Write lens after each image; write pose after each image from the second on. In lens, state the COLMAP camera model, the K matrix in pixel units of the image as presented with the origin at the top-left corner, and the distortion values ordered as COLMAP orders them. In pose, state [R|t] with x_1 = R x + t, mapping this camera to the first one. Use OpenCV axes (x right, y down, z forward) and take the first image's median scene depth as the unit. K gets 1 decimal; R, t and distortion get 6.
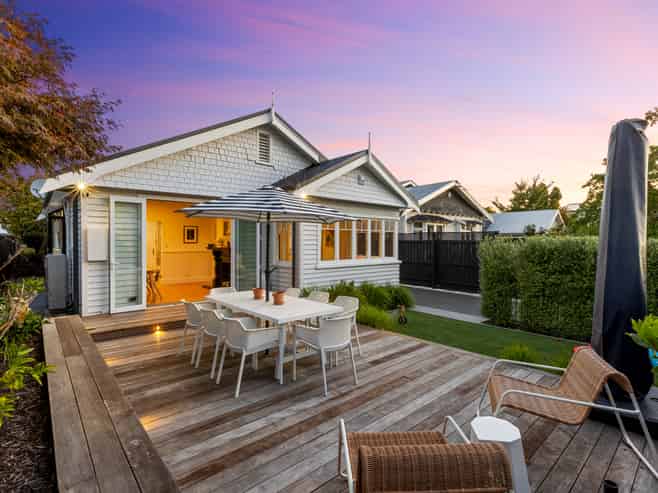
lens RADIAL K [[330.1, 0, 330.3], [0, 330.1, 247.1], [0, 0, 1]] dist [0.003993, 0.001409]
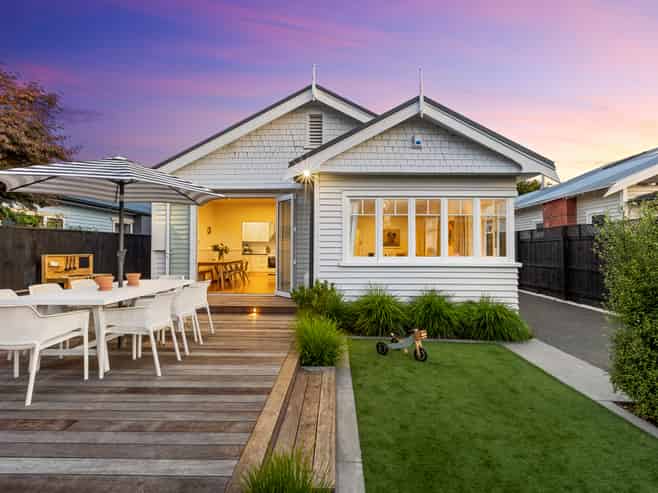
lens RADIAL K [[330.1, 0, 329.8], [0, 330.1, 246.0], [0, 0, 1]] dist [0.003993, 0.001409]
pose [[0.735702, -0.009312, -0.677241, 0.453241], [-0.013007, 0.999527, -0.027874, 0.039406], [0.677180, 0.029315, 0.735233, 0.400628]]
